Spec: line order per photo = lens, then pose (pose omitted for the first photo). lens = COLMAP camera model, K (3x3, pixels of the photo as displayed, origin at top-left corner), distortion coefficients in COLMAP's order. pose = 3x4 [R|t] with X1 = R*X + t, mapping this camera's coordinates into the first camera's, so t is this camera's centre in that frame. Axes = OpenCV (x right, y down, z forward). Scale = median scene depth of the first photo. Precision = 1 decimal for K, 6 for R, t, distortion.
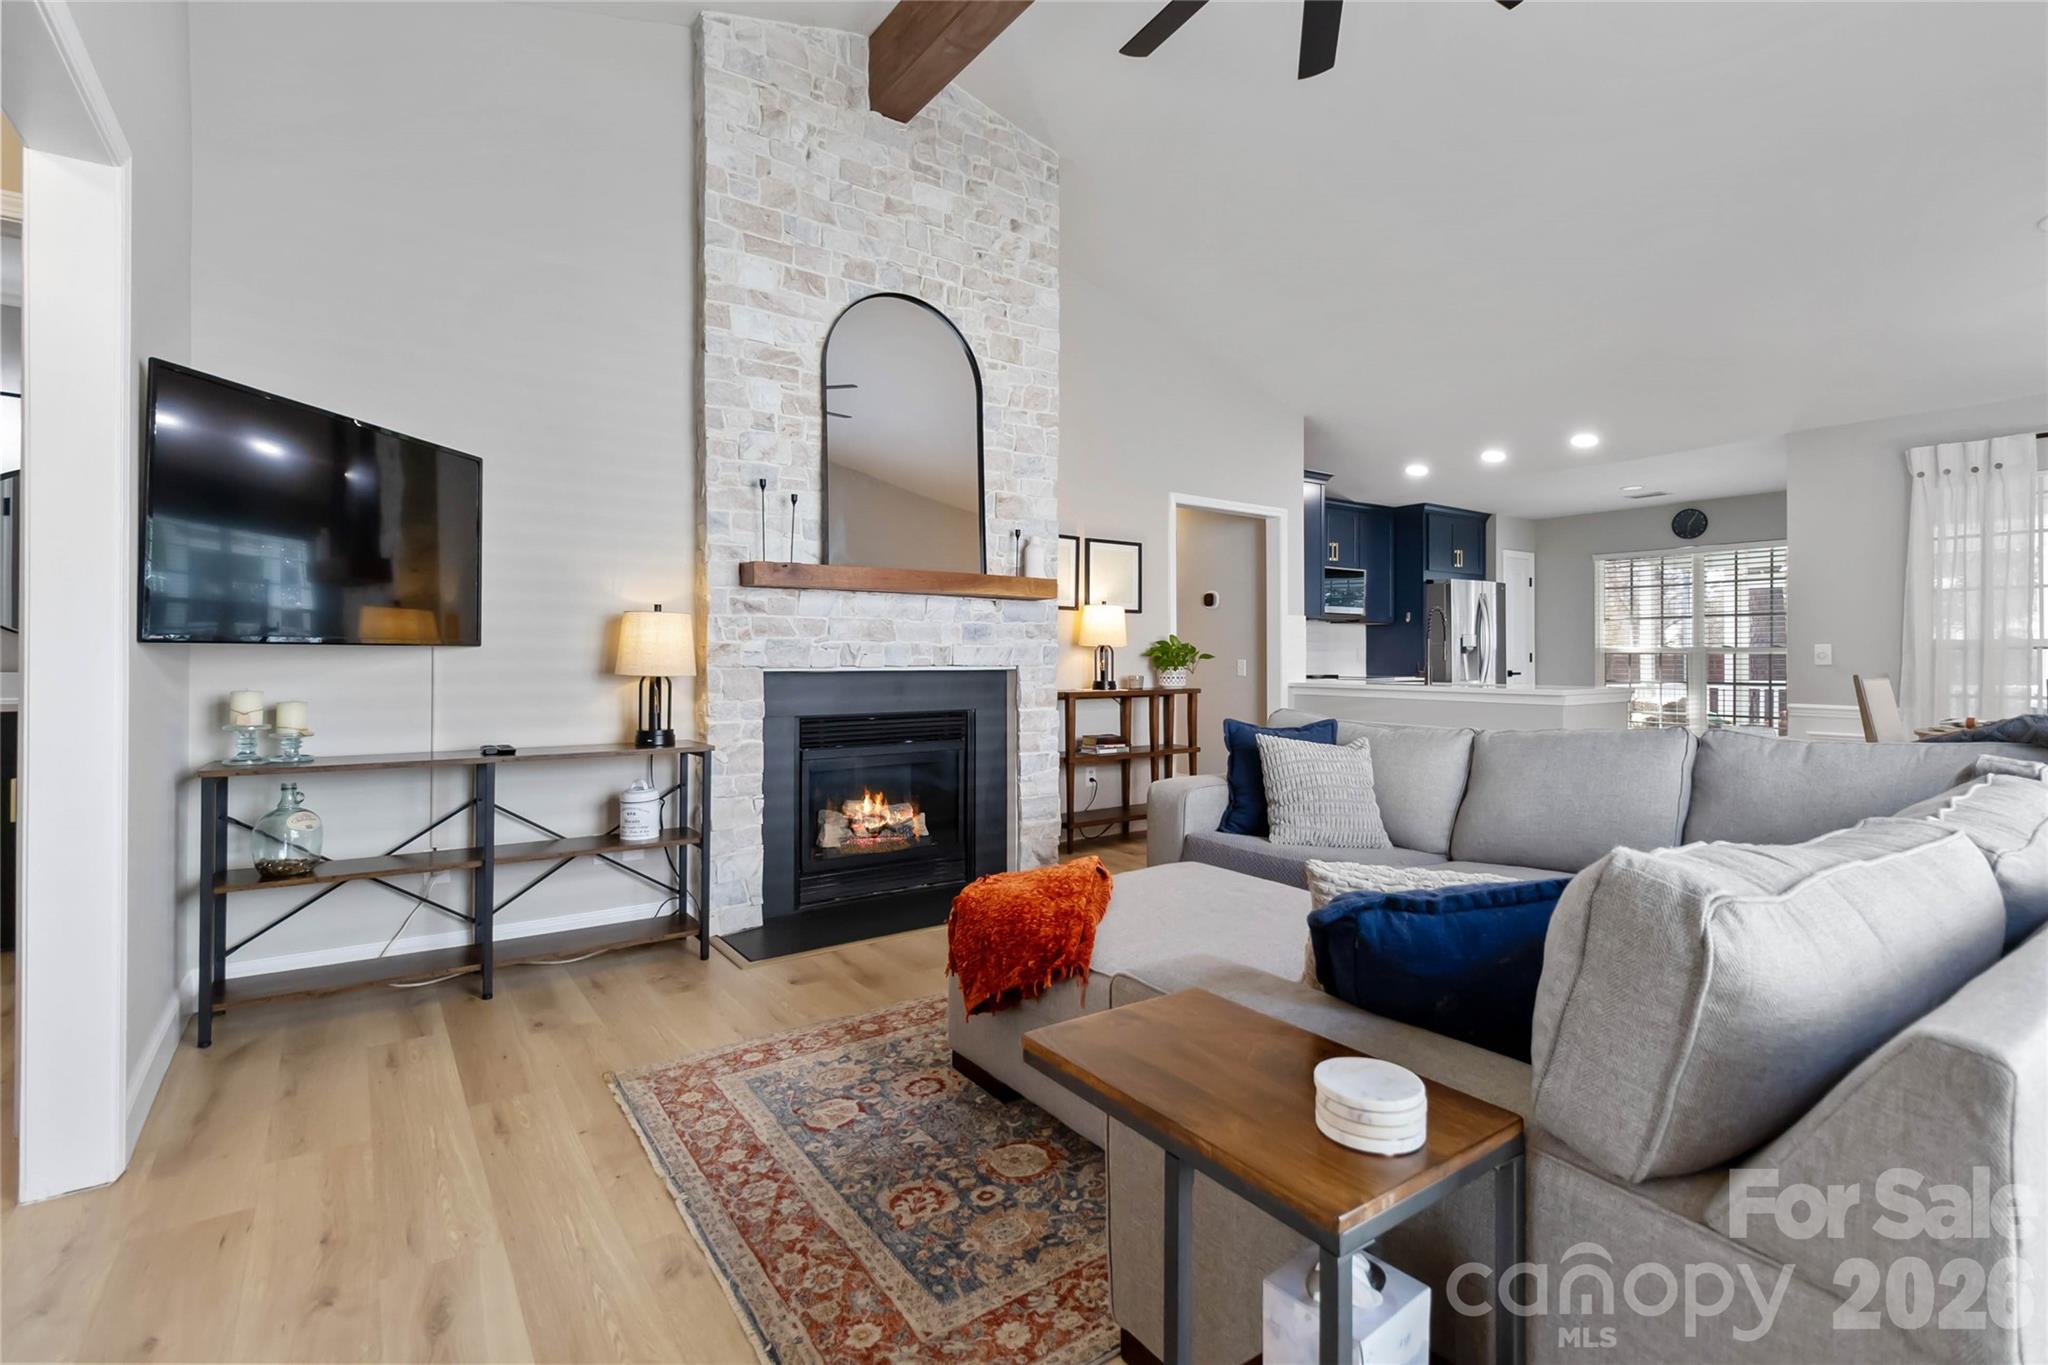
lens RADIAL K [[953.0, 0, 1033.0], [0, 953.0, 654.2], [0, 0, 1]] dist [0.000839, 0.001853]
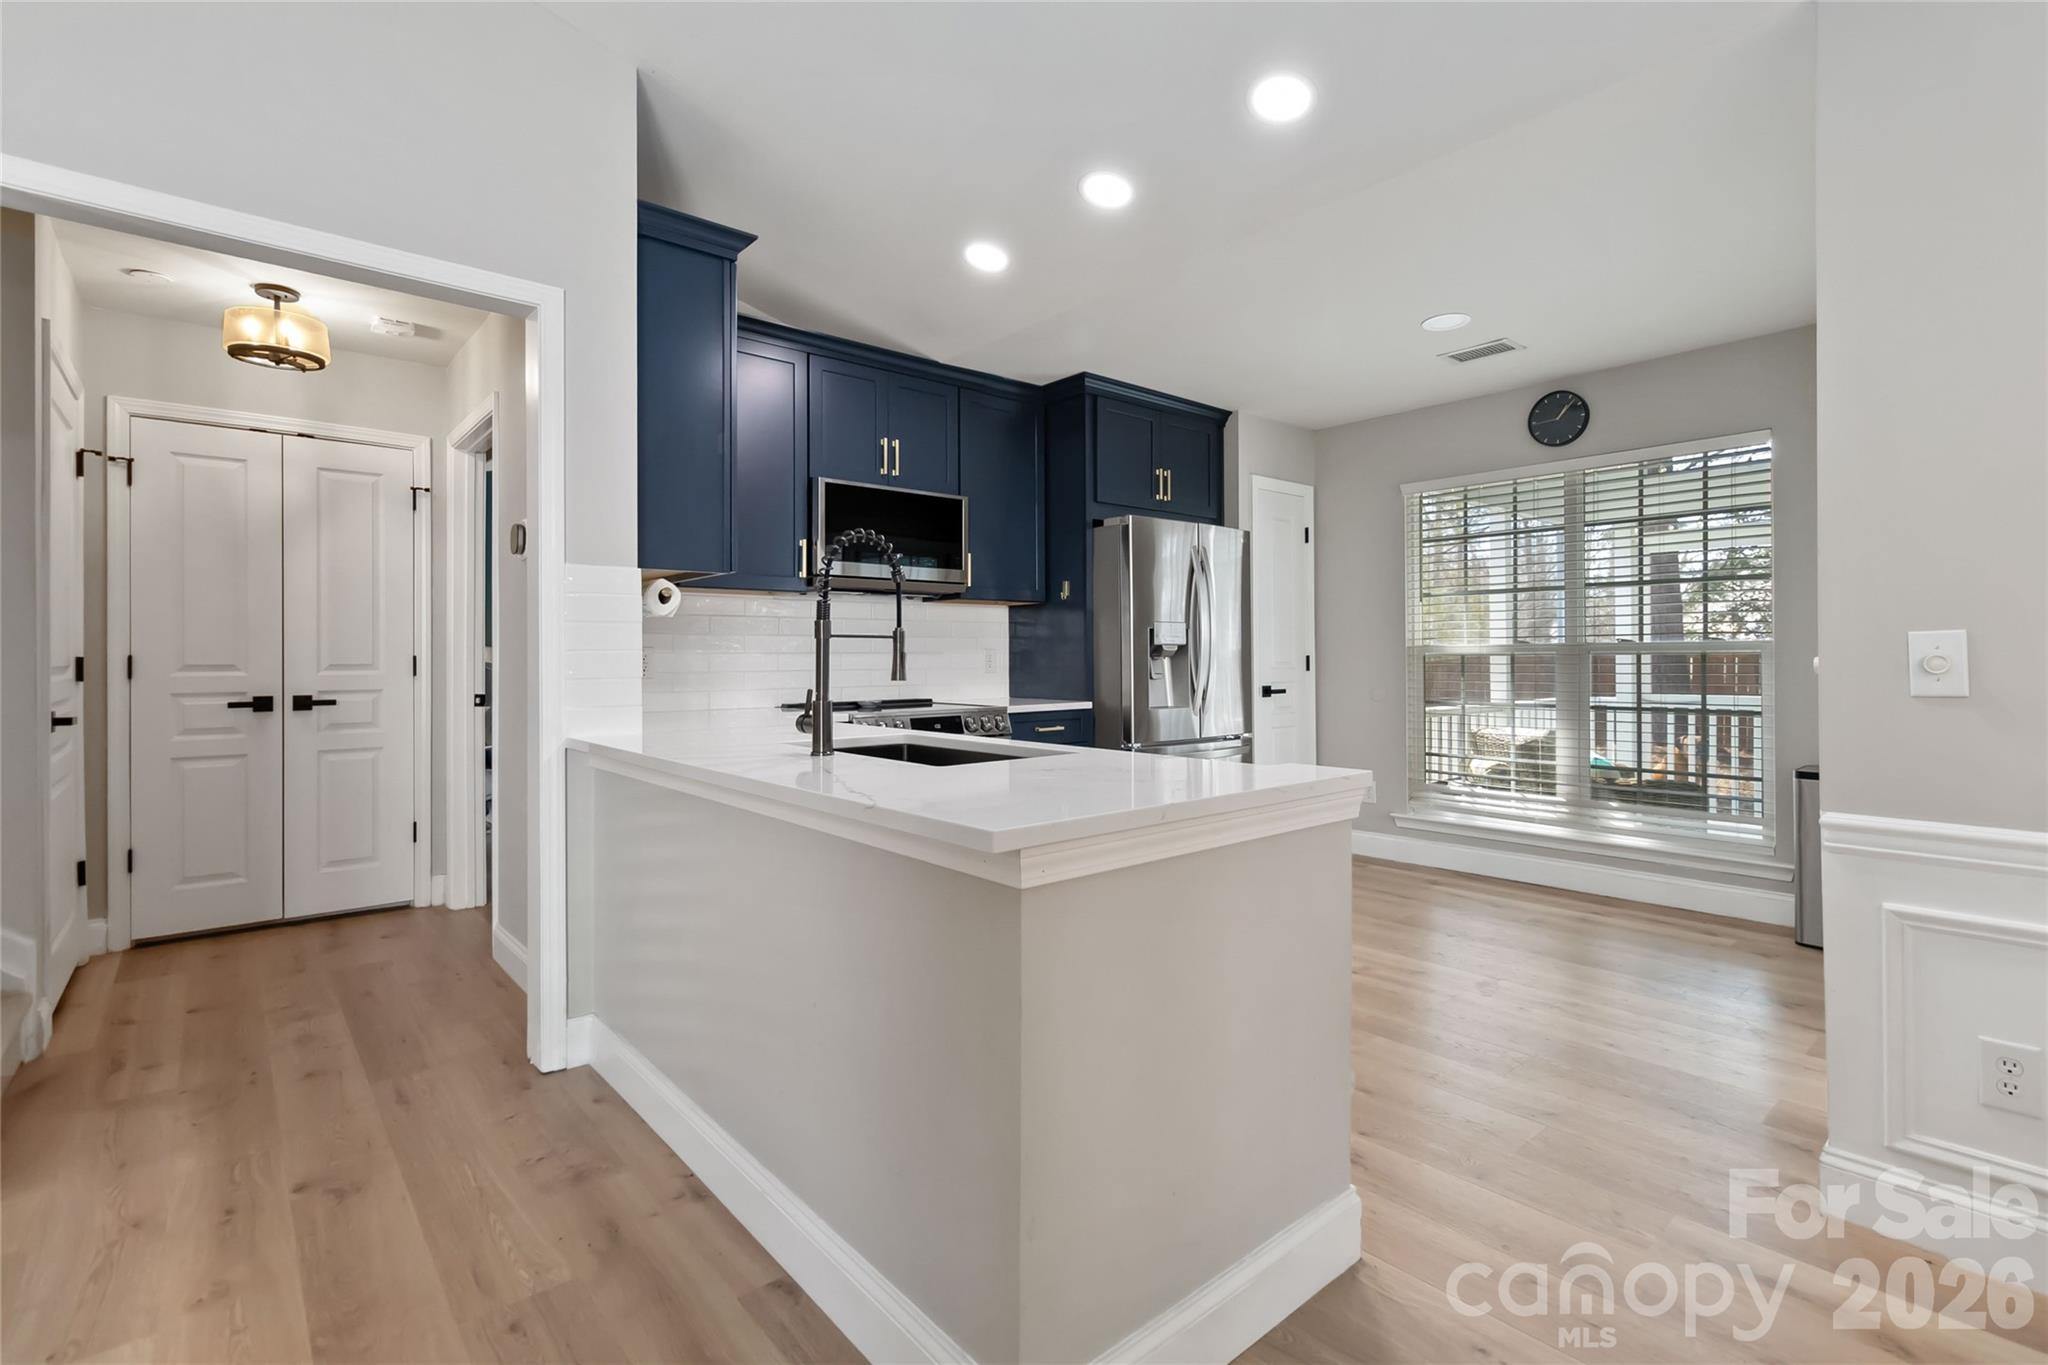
lens RADIAL K [[953.0, 0, 1033.0], [0, 953.0, 654.2], [0, 0, 1]] dist [0.000839, 0.001853]
pose [[0.996195, -0.004667, 0.087029, 0.715916], [0.004746, 0.999988, -0.000694, -0.005035], [-0.087025, 0.001104, 0.996206, 1.013306]]
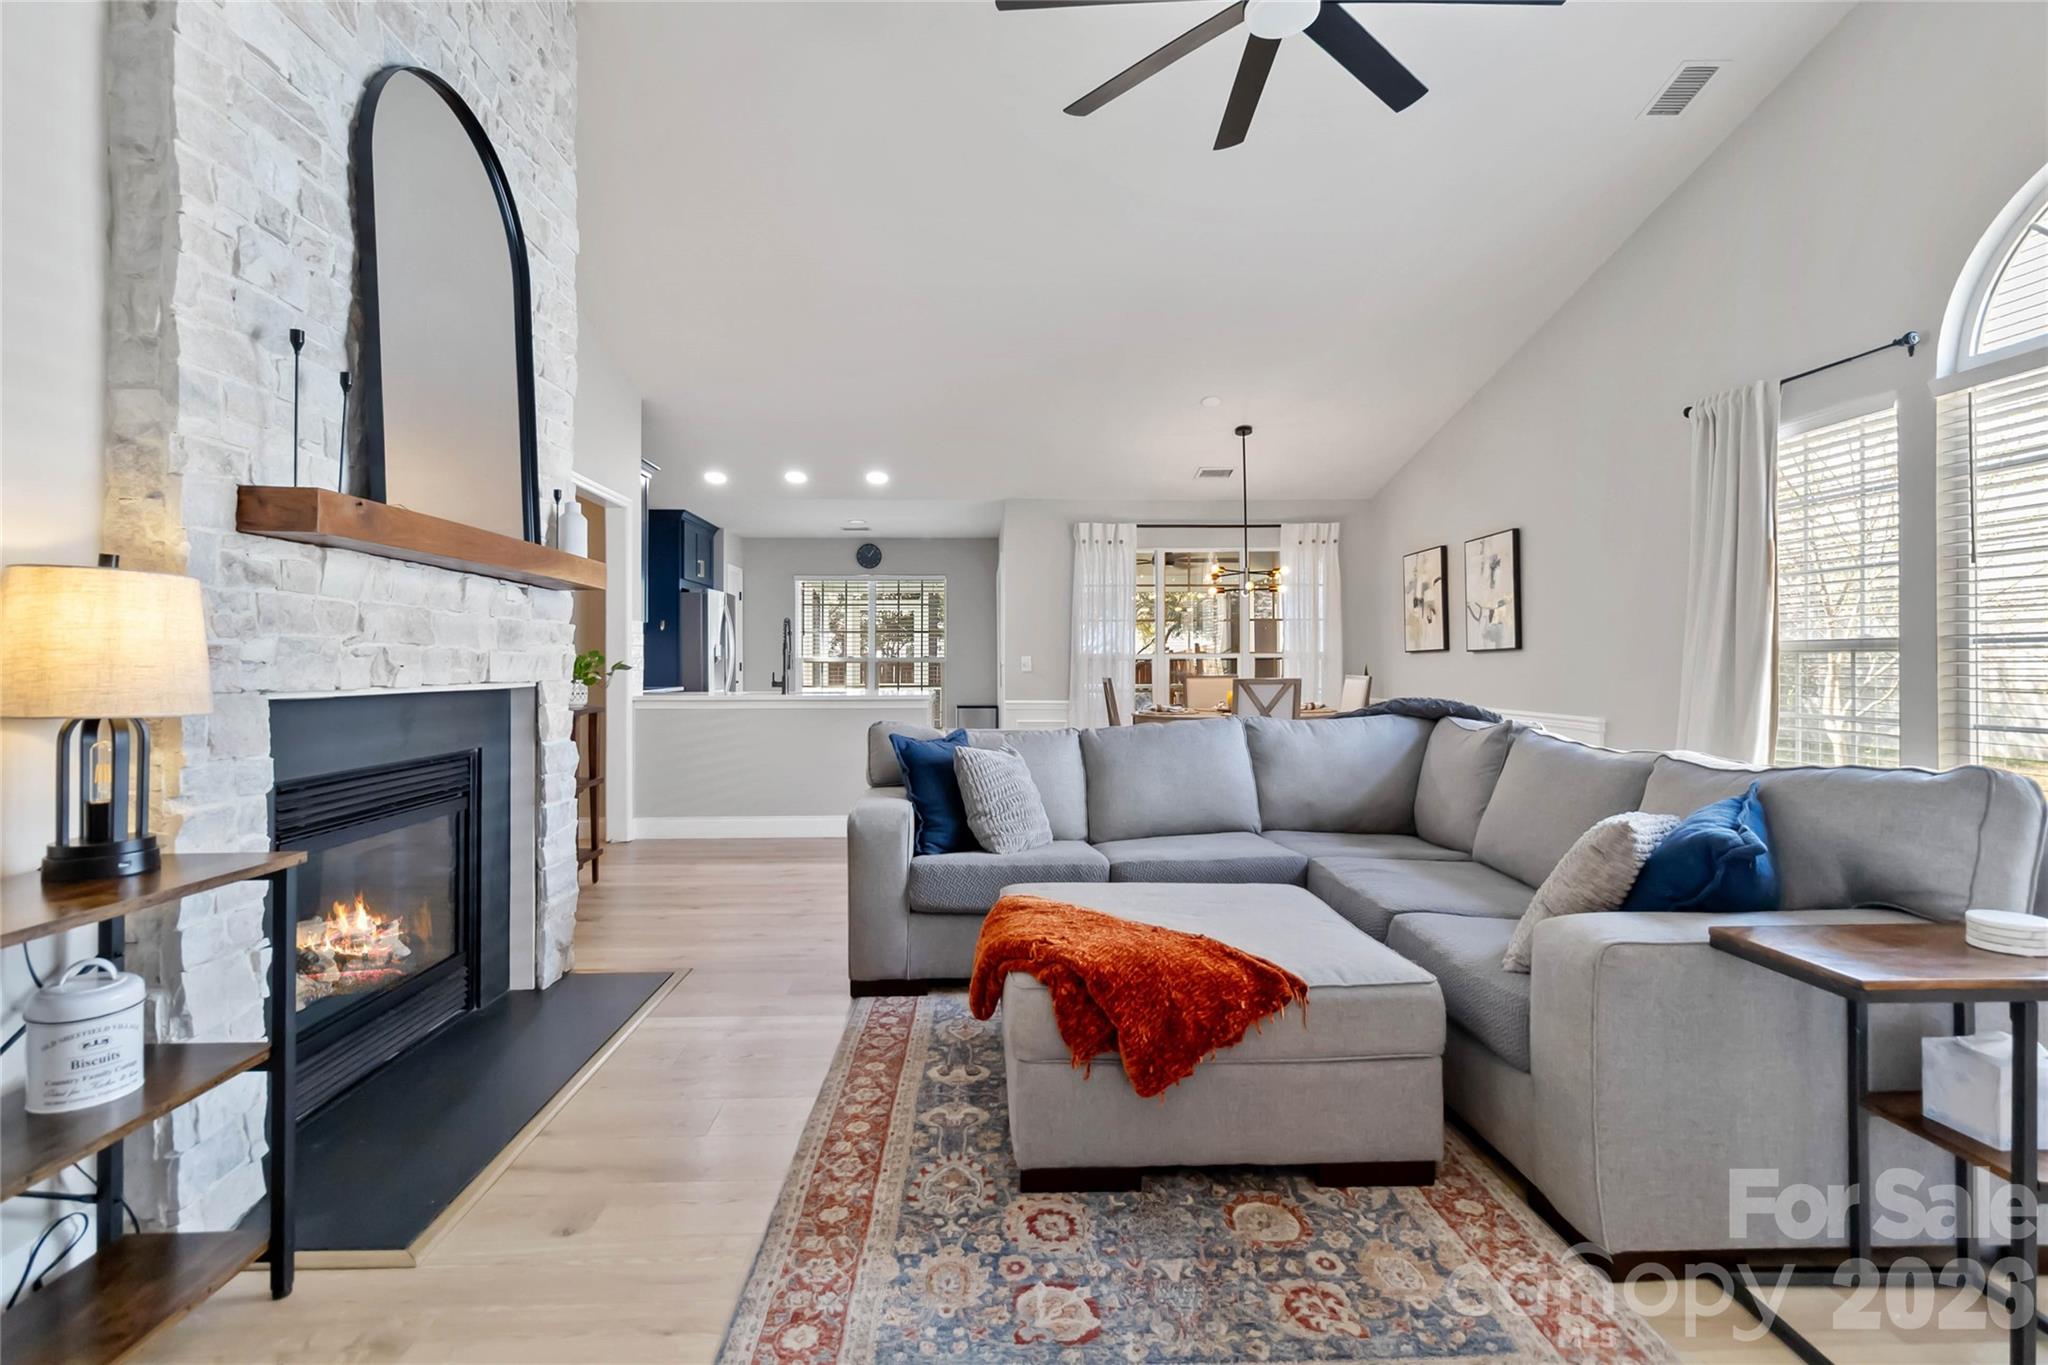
lens RADIAL K [[953.0, 0, 1033.0], [0, 953.0, 654.2], [0, 0, 1]] dist [0.000839, 0.001853]
pose [[0.547926, 0.006729, 0.836500, -0.450002], [0.000801, 0.999963, -0.008569, -0.001902], [-0.836527, 0.005365, 0.547900, 0.341589]]
